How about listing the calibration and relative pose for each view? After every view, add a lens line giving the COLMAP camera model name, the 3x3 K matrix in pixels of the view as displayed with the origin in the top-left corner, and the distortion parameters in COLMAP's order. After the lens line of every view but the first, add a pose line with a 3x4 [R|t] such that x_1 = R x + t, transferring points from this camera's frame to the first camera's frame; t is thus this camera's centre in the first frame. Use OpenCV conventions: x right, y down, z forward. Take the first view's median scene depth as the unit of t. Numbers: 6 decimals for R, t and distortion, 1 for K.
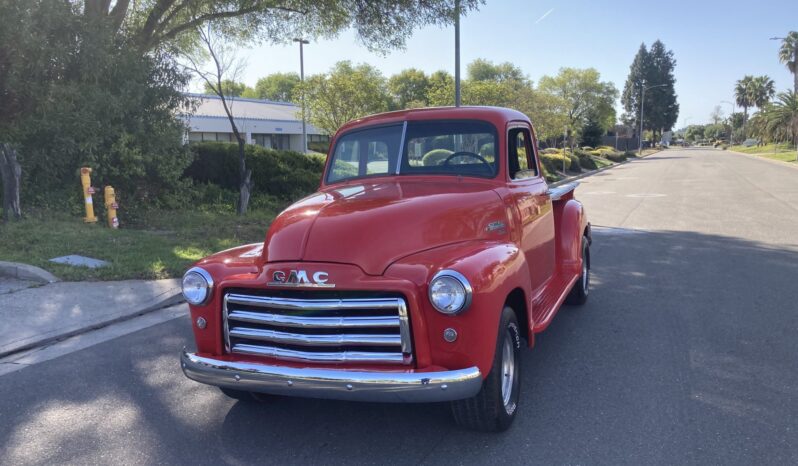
lens RADIAL K [[653.0, 0, 397.5], [0, 653.0, 234.9], [0, 0, 1]] dist [0.016597, -0.003571]
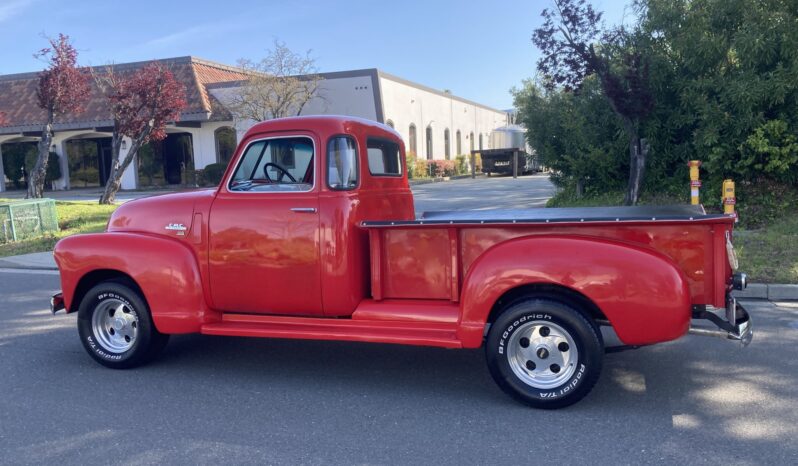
lens RADIAL K [[653.0, 0, 396.8], [0, 653.0, 237.8], [0, 0, 1]] dist [0.016597, -0.003571]
pose [[0.070865, 0.130354, -0.988932, 0.417957], [-0.095642, 0.987744, 0.123344, -0.055008], [0.992890, 0.085843, 0.082464, 0.397325]]
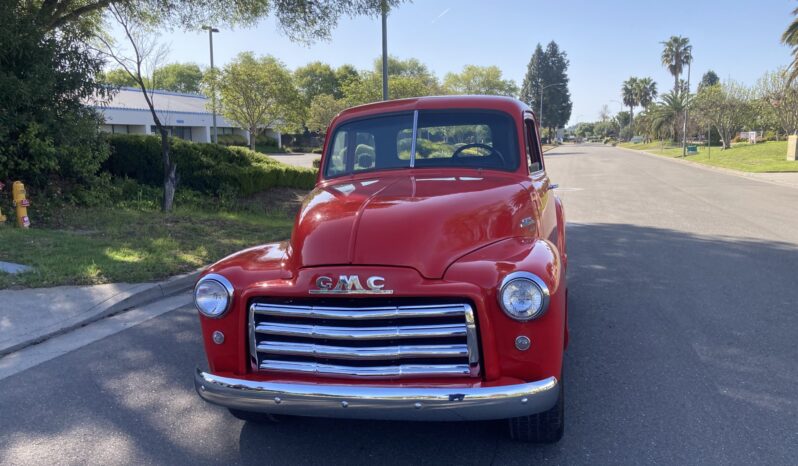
lens RADIAL K [[653.0, 0, 399.9], [0, 653.0, 233.6], [0, 0, 1]] dist [0.016597, -0.003571]
pose [[0.988520, -0.014285, 0.150411, -0.053006], [0.013406, 0.999887, 0.006858, -0.001734], [-0.150492, -0.004763, 0.988600, 0.029227]]
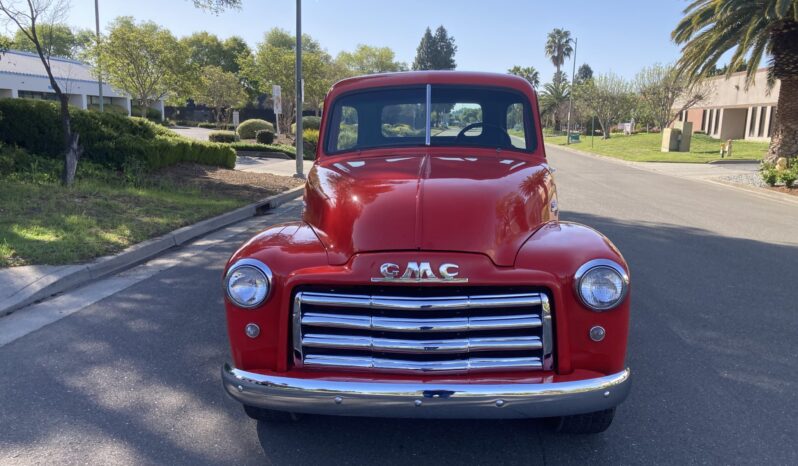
lens RADIAL K [[653.0, 0, 392.3], [0, 653.0, 234.5], [0, 0, 1]] dist [0.016597, -0.003571]
pose [[0.950791, -0.008316, 0.309720, -0.106110], [-0.003947, 0.999234, 0.038946, -0.002574], [-0.309807, -0.038252, 0.950030, 0.061736]]
